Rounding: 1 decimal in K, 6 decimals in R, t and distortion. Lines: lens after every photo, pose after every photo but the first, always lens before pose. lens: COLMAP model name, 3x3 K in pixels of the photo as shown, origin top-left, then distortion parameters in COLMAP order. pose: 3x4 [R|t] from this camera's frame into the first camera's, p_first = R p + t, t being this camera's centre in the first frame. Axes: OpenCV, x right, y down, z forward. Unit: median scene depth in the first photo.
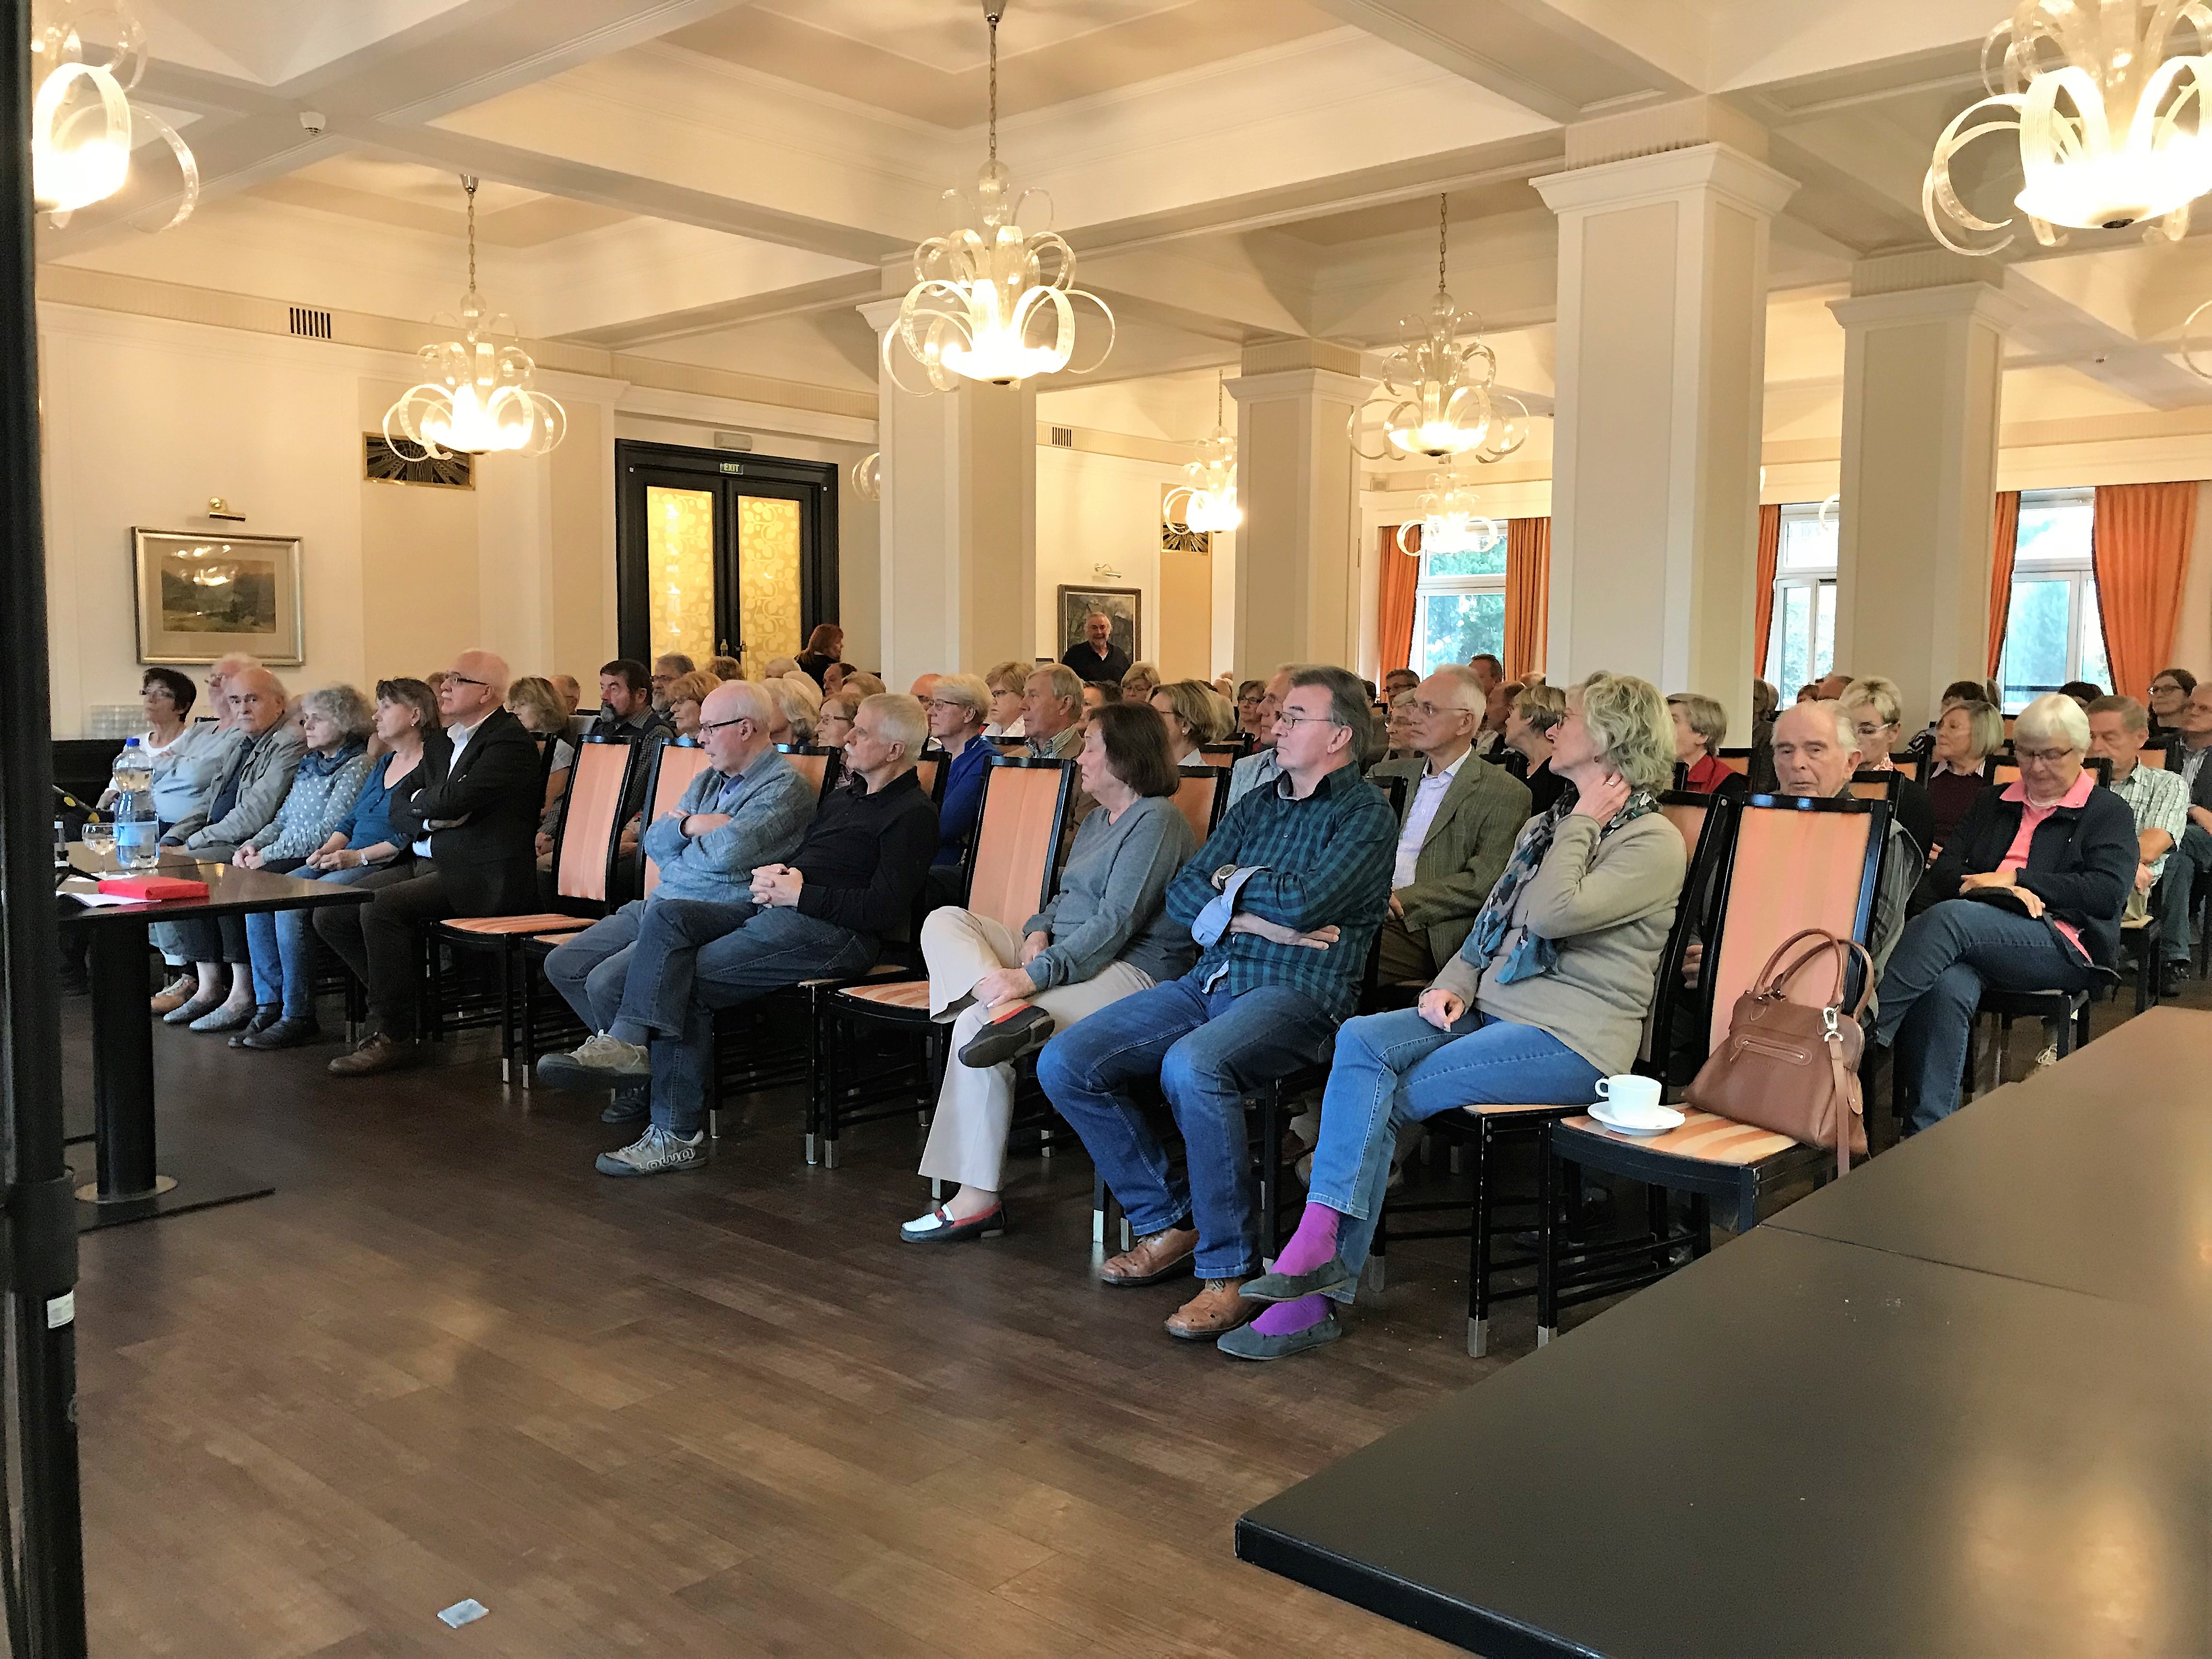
lens RADIAL K [[1839.9, 0, 1106.0], [0, 1839.9, 829.5], [0, 0, 1]] dist [0.005280, -0.009220]
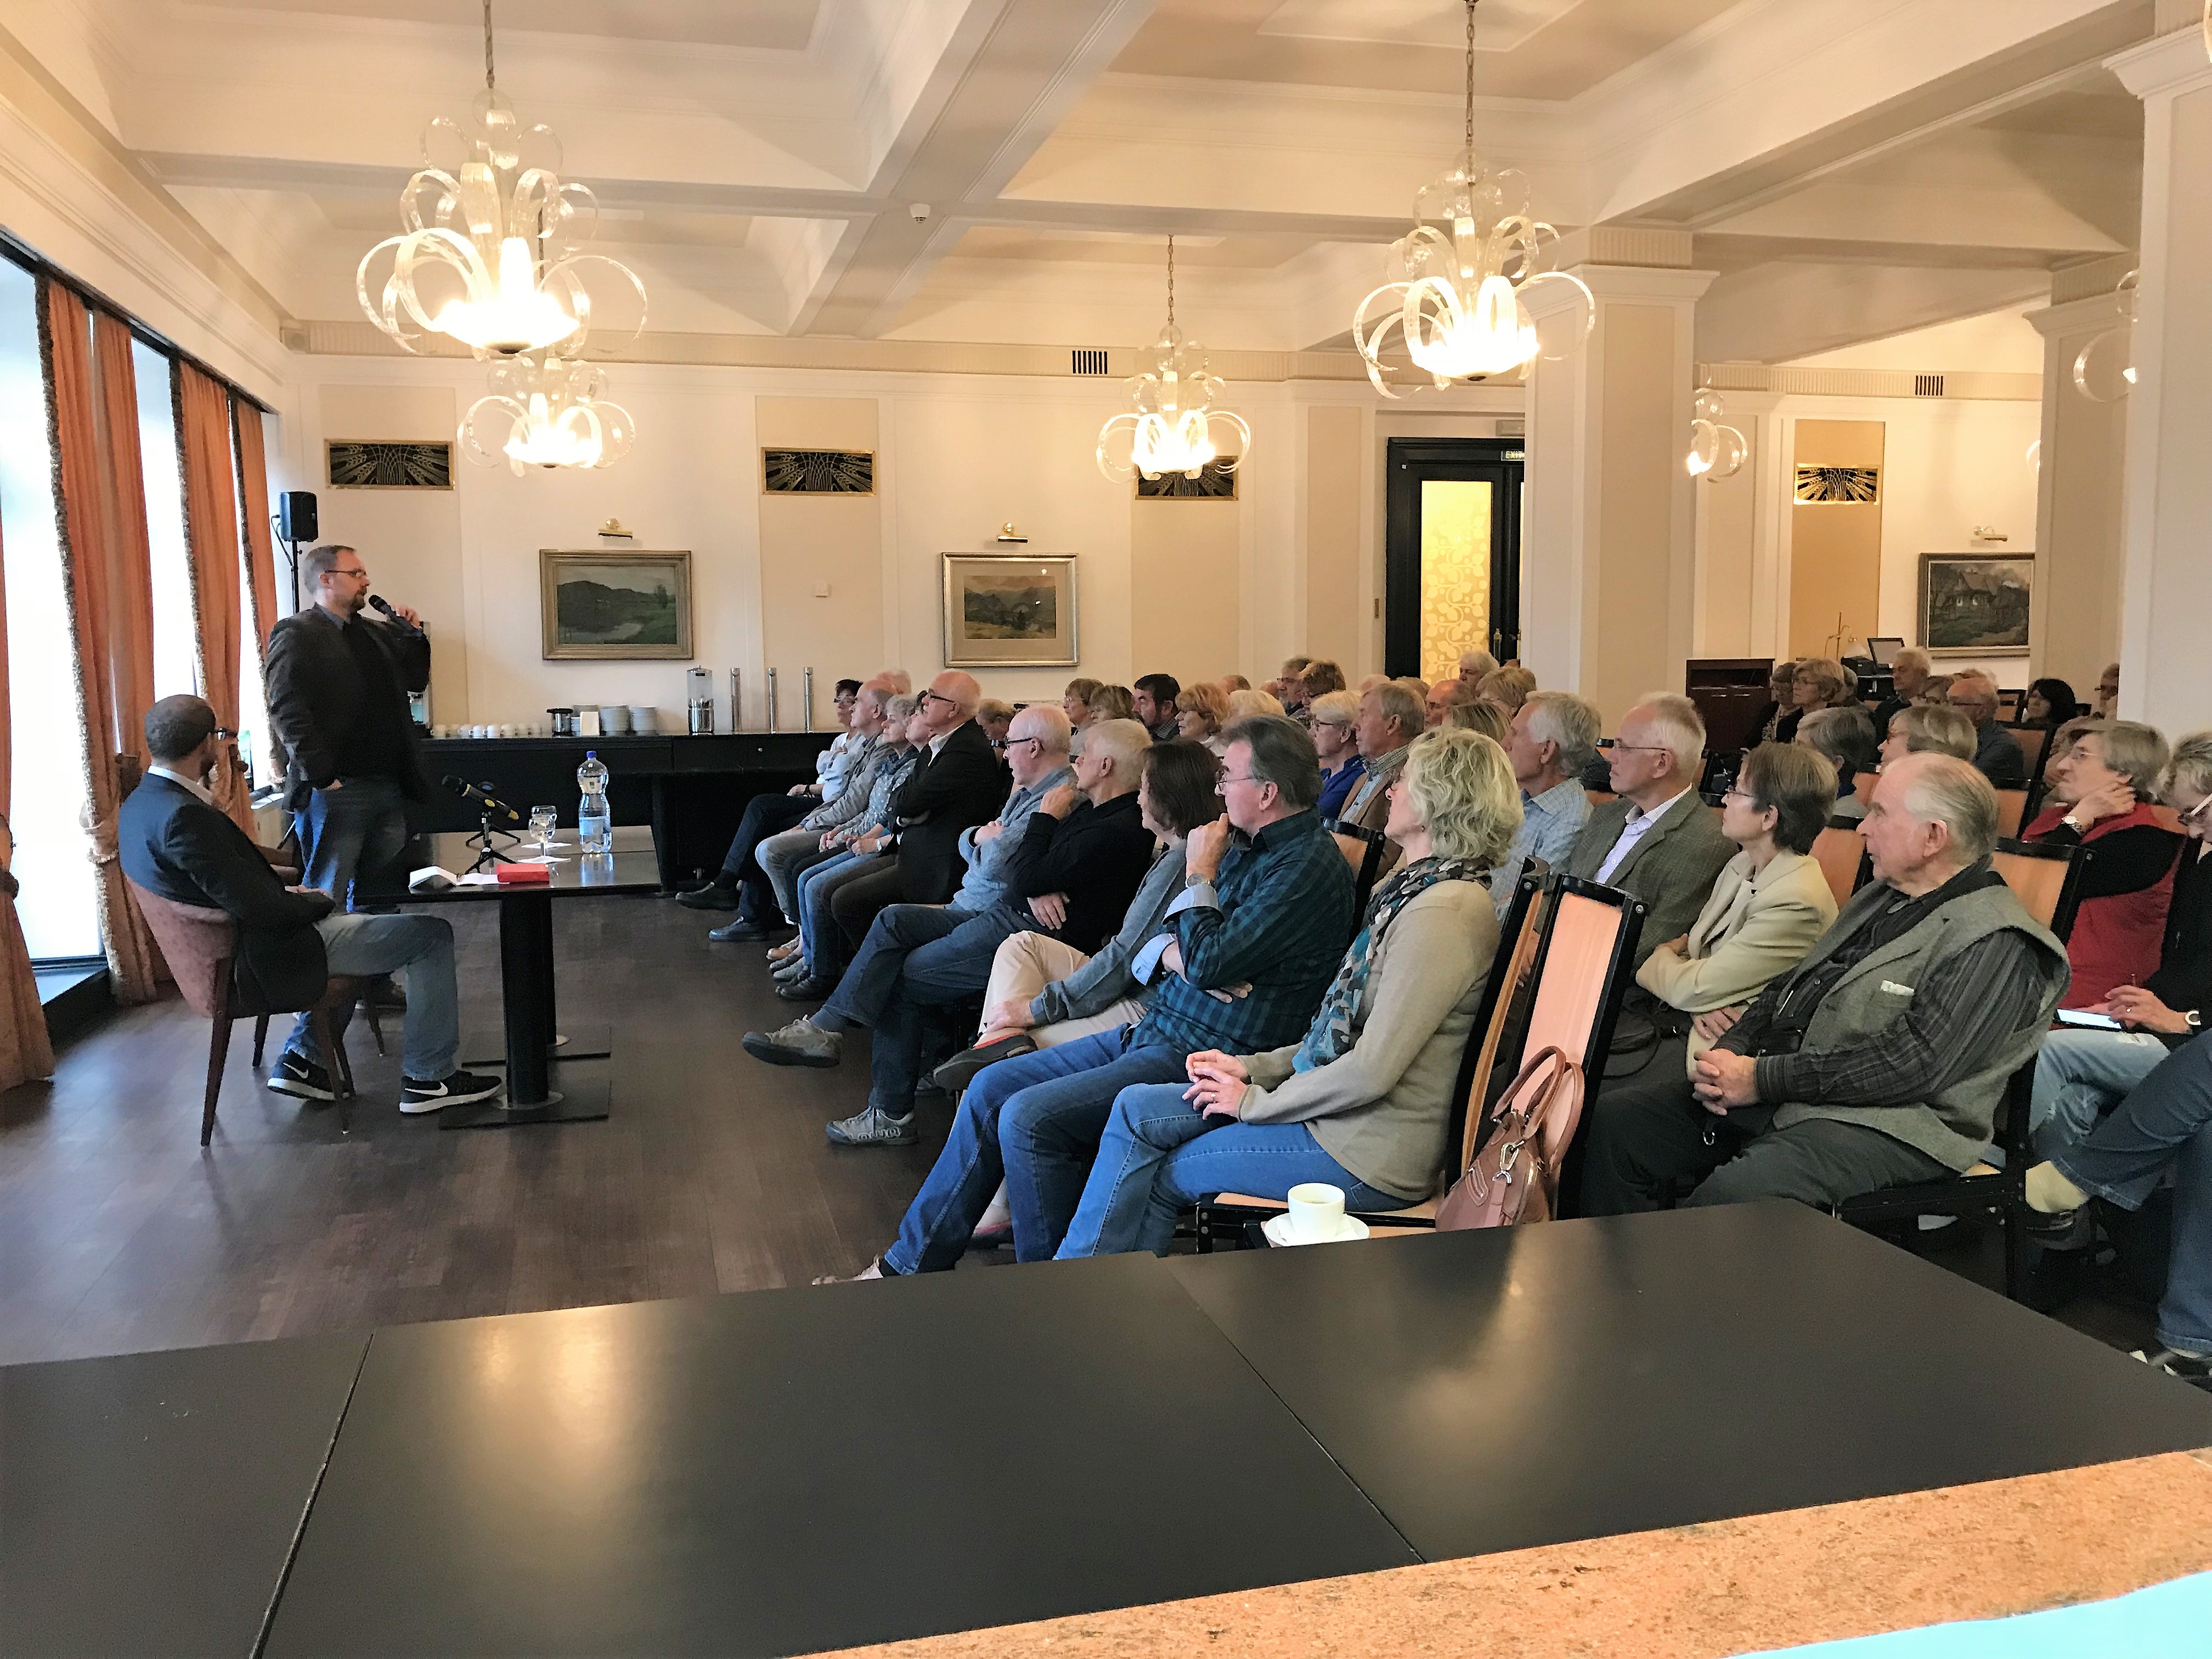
lens RADIAL K [[1839.9, 0, 1106.0], [0, 1839.9, 829.5], [0, 0, 1]] dist [0.005280, -0.009220]
pose [[0.819660, 0.045031, -0.571078, 0.237496], [-0.033421, 0.998967, 0.030802, -0.022079], [0.571875, -0.006161, 0.820318, 0.070616]]
